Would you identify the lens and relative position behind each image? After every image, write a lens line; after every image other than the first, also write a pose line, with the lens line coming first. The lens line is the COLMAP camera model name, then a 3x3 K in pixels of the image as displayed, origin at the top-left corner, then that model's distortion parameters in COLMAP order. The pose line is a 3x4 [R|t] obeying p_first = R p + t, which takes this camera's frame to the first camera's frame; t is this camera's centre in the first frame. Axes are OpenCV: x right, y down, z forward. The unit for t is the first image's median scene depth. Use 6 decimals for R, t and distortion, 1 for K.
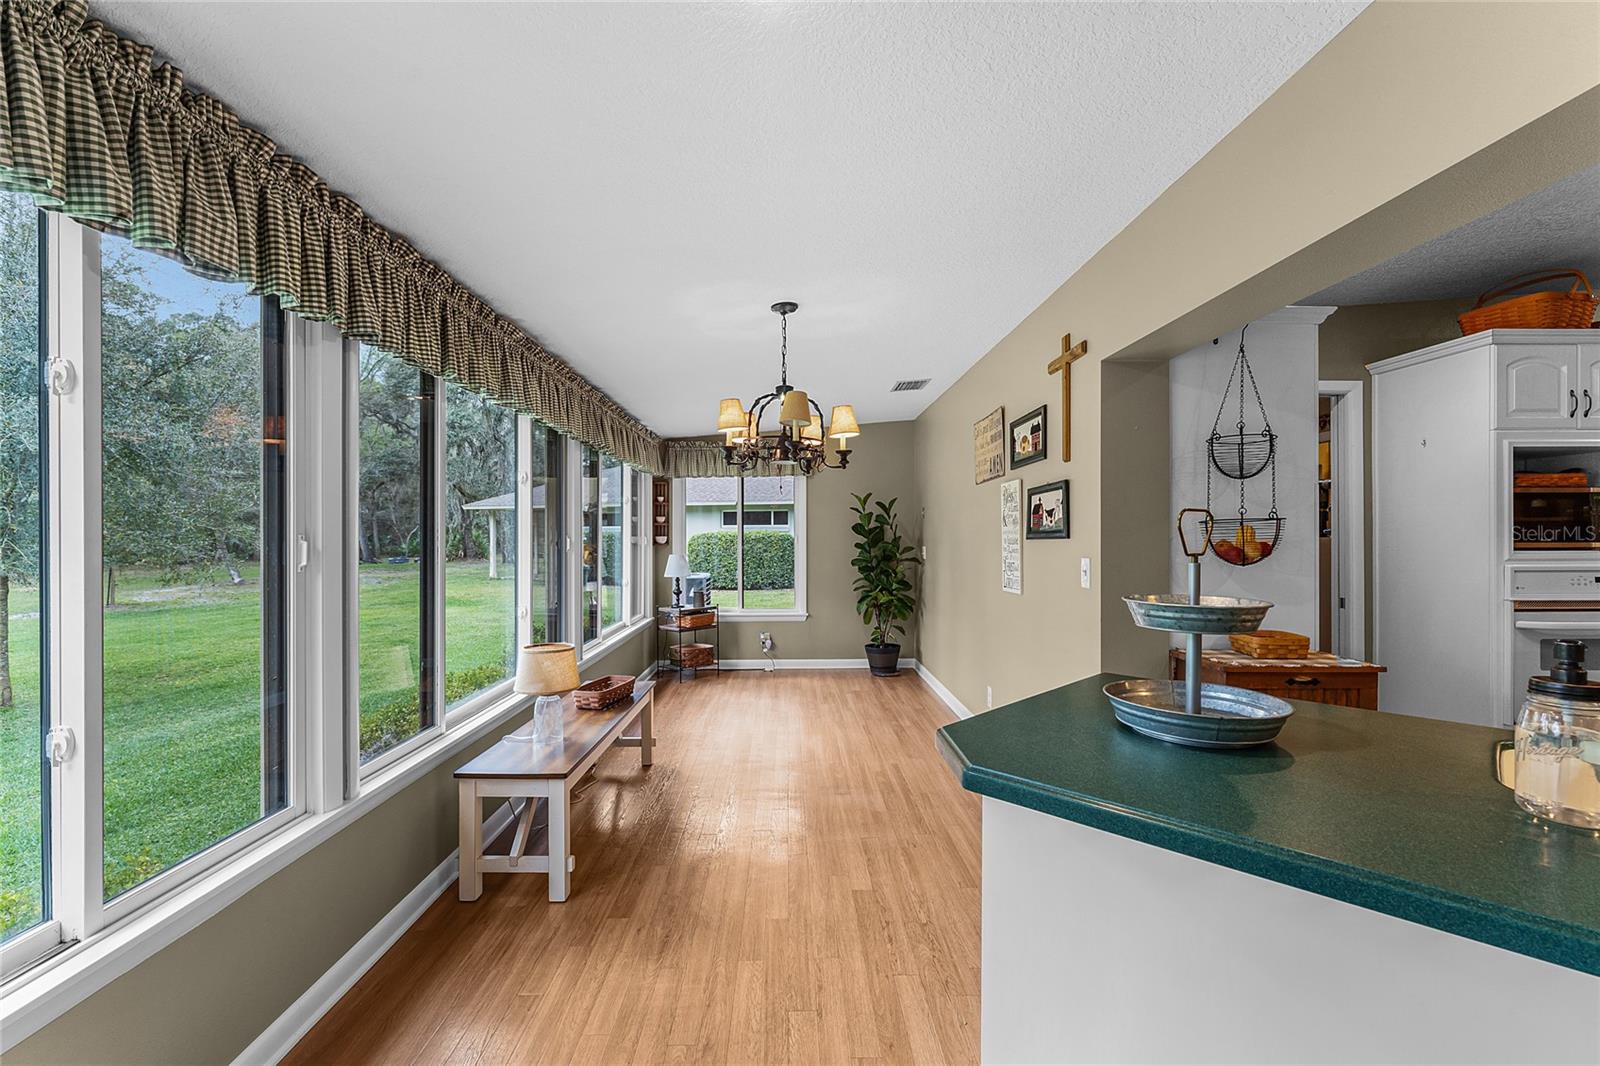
lens RADIAL K [[691.6, 0, 798.4], [0, 691.6, 534.1], [0, 0, 1]] dist [0.000083, 0.000023]
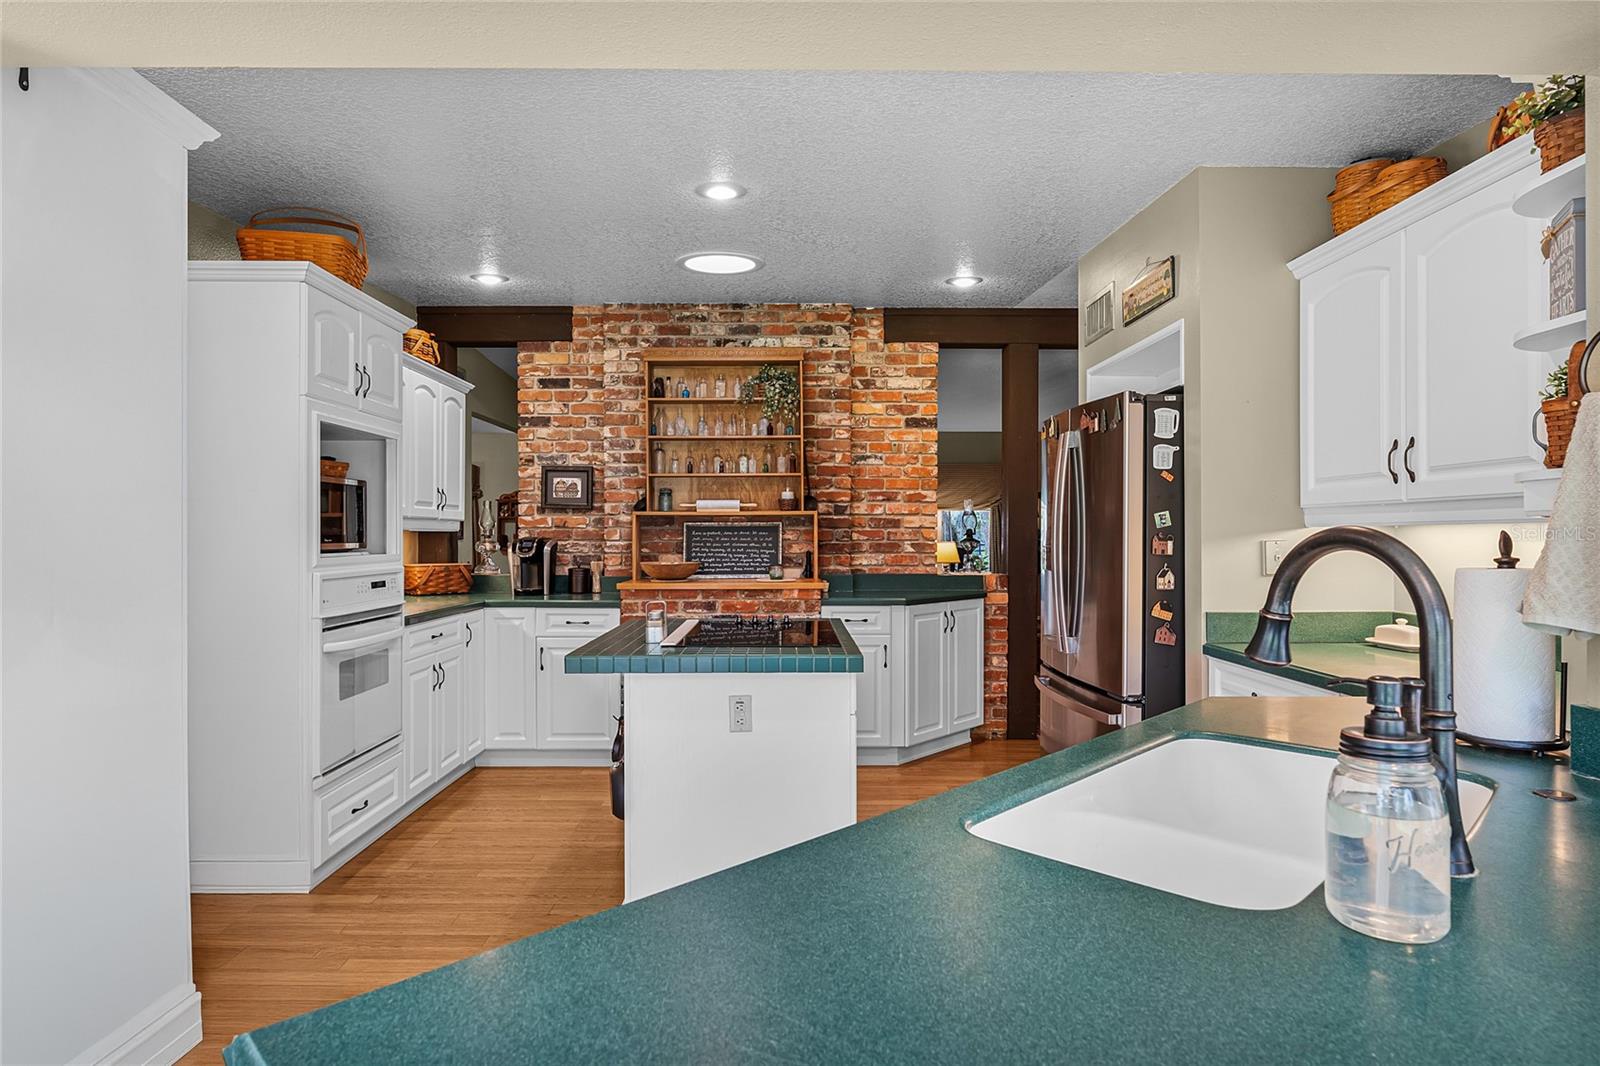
lens RADIAL K [[872.0, 0, 797.5], [0, 872.0, 535.0], [0, 0, 1]] dist [-0.002604, -0.000258]
pose [[0.005661, 0.001396, 0.999983, 0.054409], [0.001653, 0.999998, -0.001405, 0.004934], [-0.999983, 0.001661, 0.005658, 0.457278]]
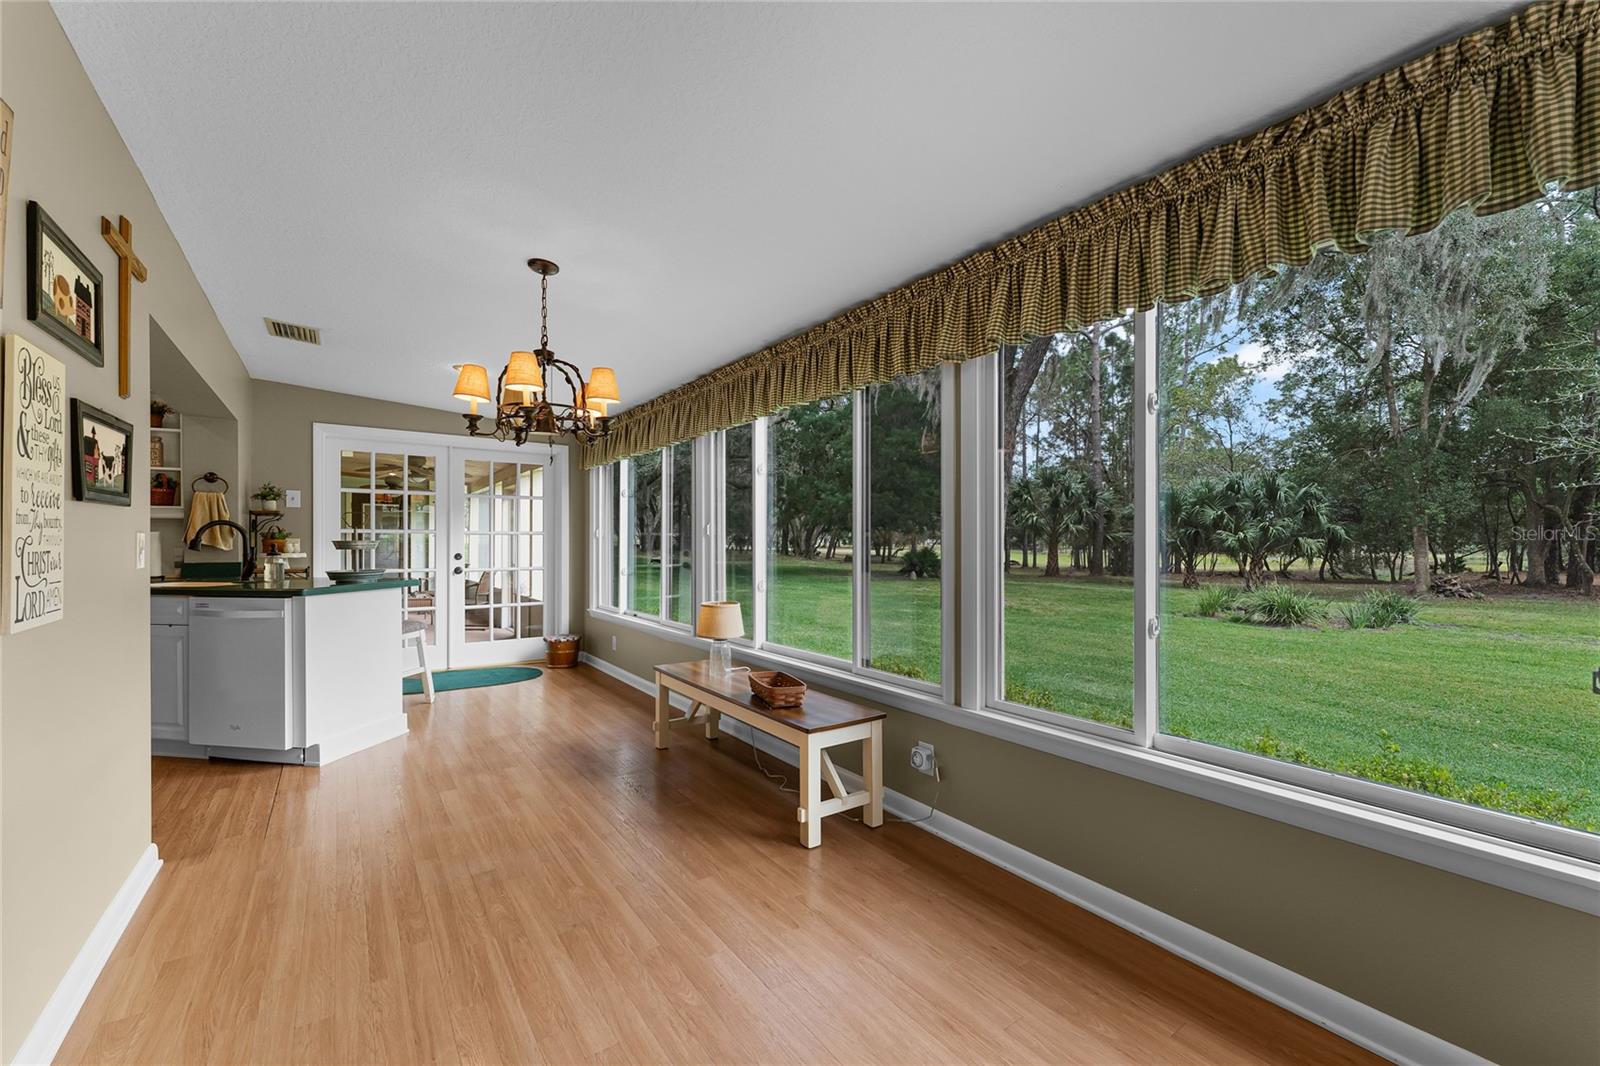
lens RADIAL K [[652.9, 0, 802.0], [0, 652.9, 542.3], [0, 0, 1]] dist [0.001326, 0.000144]
pose [[-0.824555, -0.004607, -0.565763, 0.162025], [-0.003786, 0.999989, -0.002625, 0.035508], [0.565769, -0.000023, -0.824564, 1.605672]]
